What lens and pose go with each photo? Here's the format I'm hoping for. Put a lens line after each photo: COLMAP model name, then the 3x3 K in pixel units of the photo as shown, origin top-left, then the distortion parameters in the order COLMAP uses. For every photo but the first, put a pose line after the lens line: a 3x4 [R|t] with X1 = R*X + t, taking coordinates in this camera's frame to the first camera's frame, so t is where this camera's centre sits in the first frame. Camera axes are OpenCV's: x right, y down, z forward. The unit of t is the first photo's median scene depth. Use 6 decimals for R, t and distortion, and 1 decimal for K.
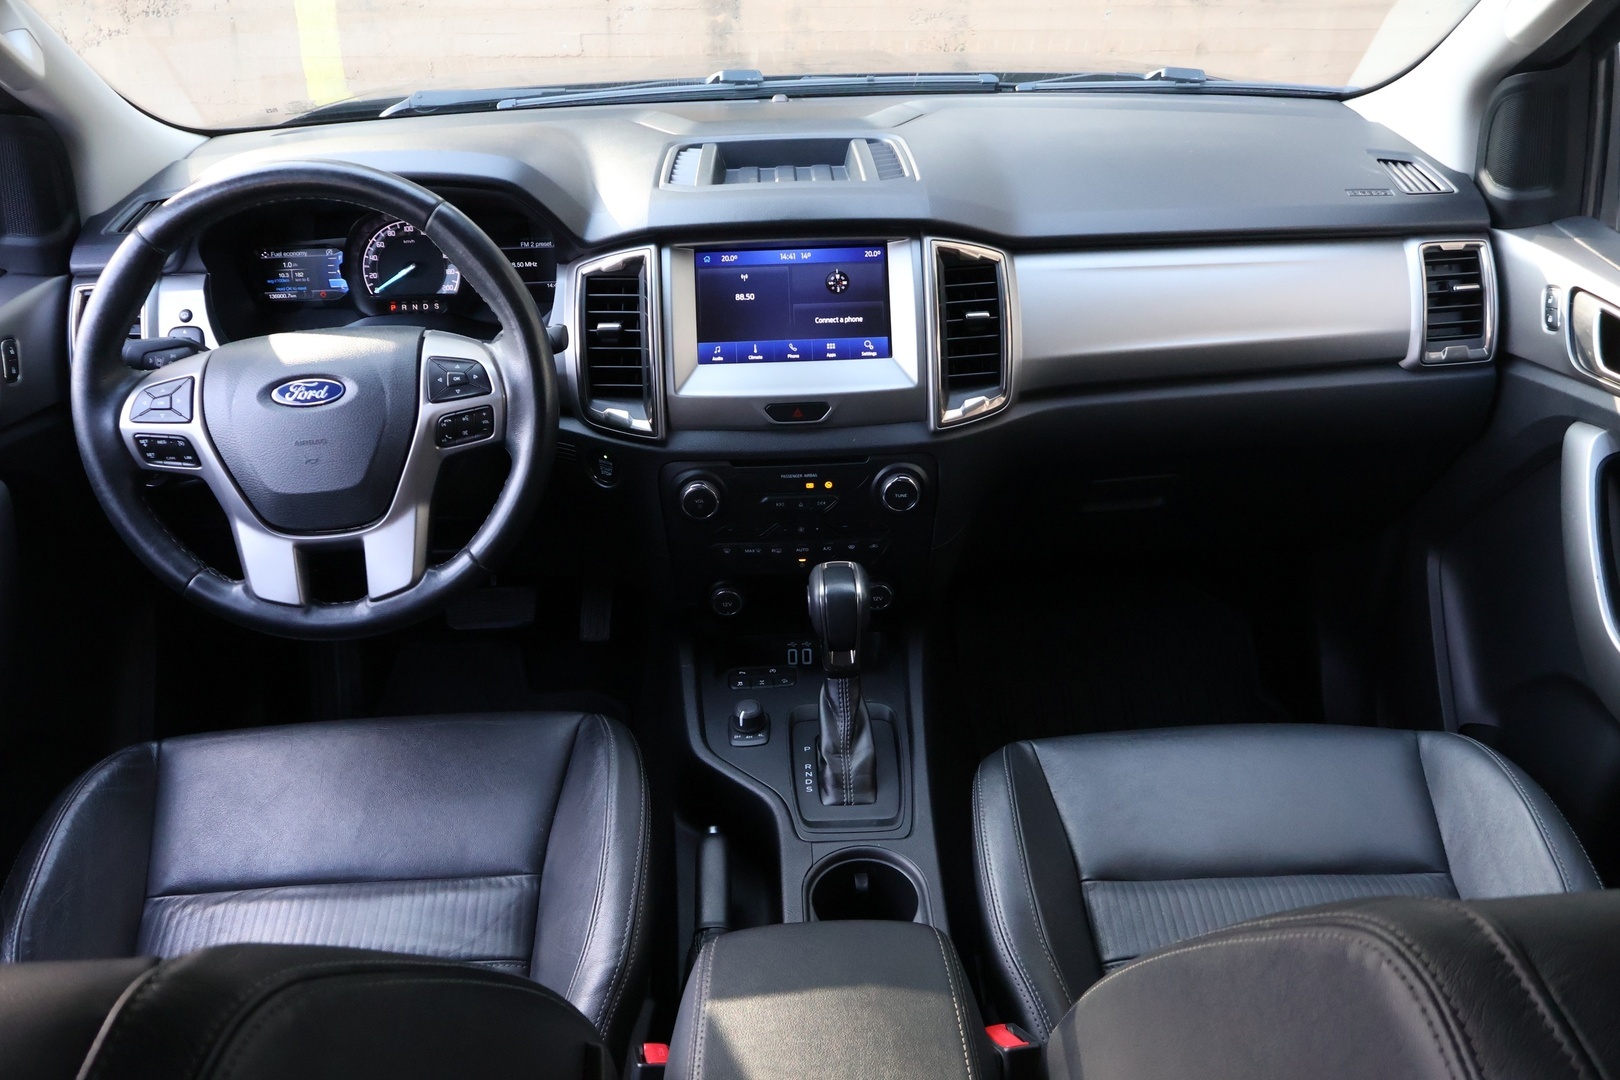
lens RADIAL K [[1327.1, 0, 829.6], [0, 1327.1, 536.9], [0, 0, 1]] dist [-0.024364, -0.003212]
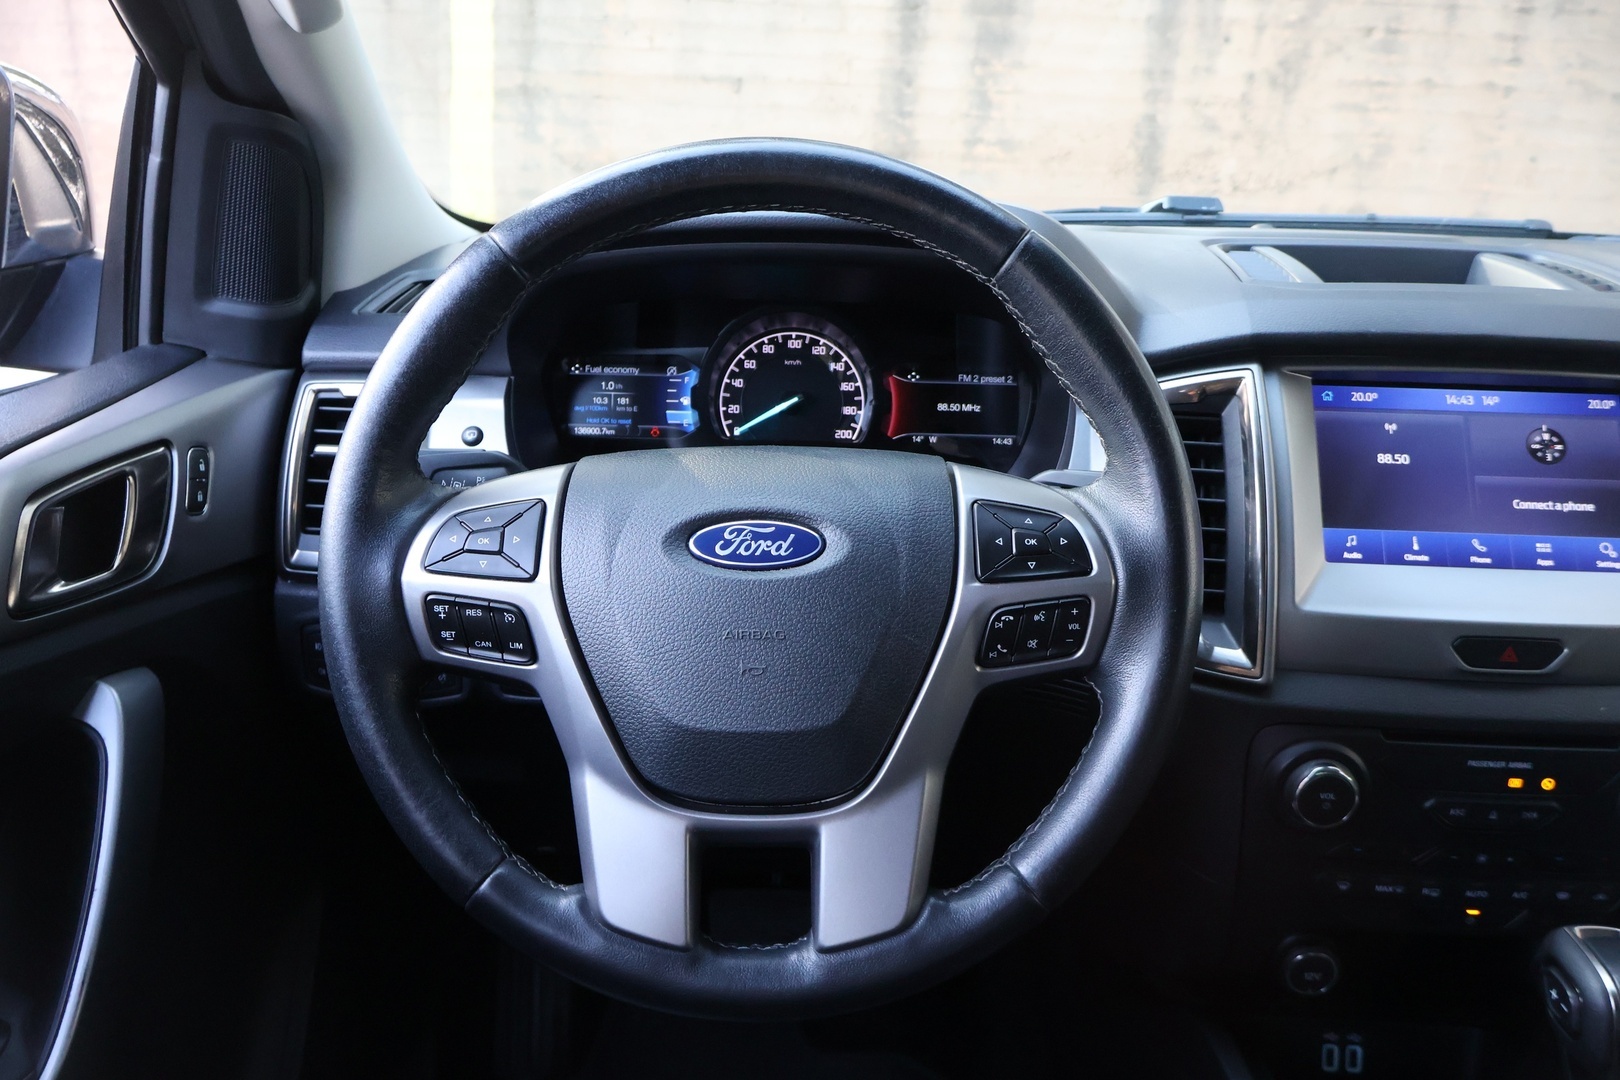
lens RADIAL K [[1338.8, 0, 810.0], [0, 1338.8, 540.0], [0, 0, 1]] dist [-0.011224, 0.003092]
pose [[0.995476, 0.064610, -0.069665, -0.285486], [-0.077184, 0.977492, -0.196346, -0.004539], [0.055411, 0.200835, 0.978057, 0.397992]]
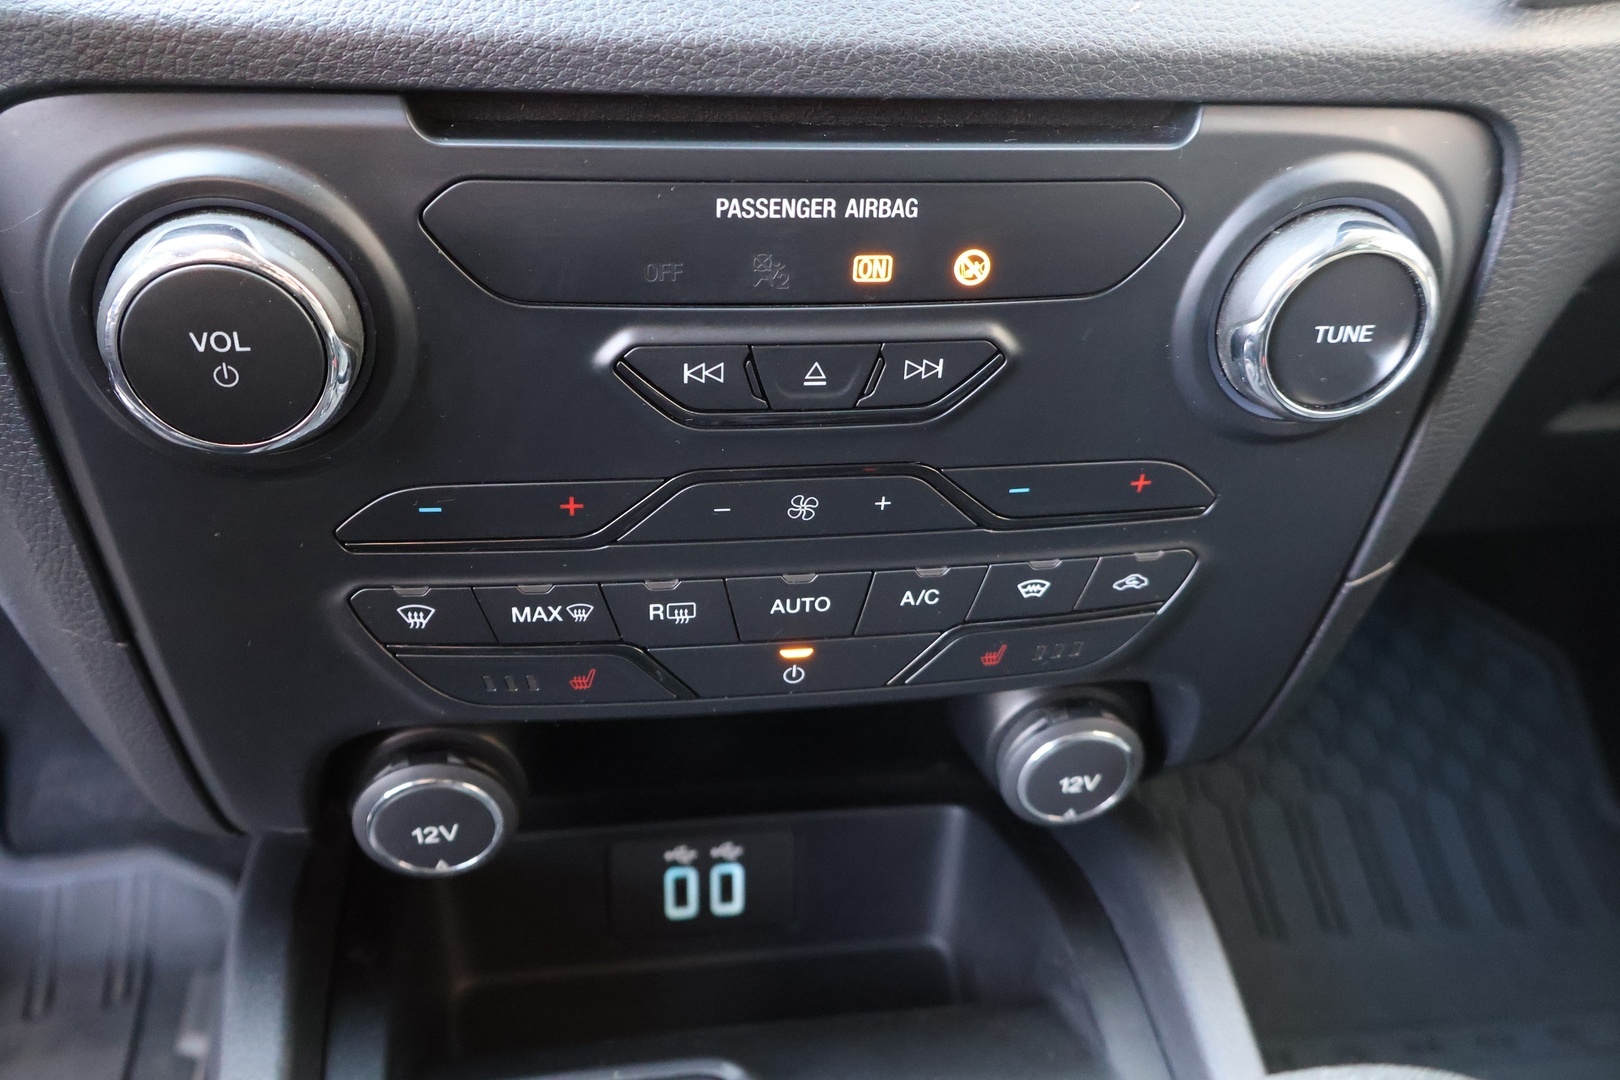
lens RADIAL K [[1338.8, 0, 810.0], [0, 1338.8, 540.0], [0, 0, 1]] dist [-0.011224, 0.003092]
pose [[0.990675, -0.003314, 0.136207, -0.048200], [-0.004513, 0.998357, 0.057116, -0.012255], [-0.136172, -0.057198, 0.989033, 0.820358]]
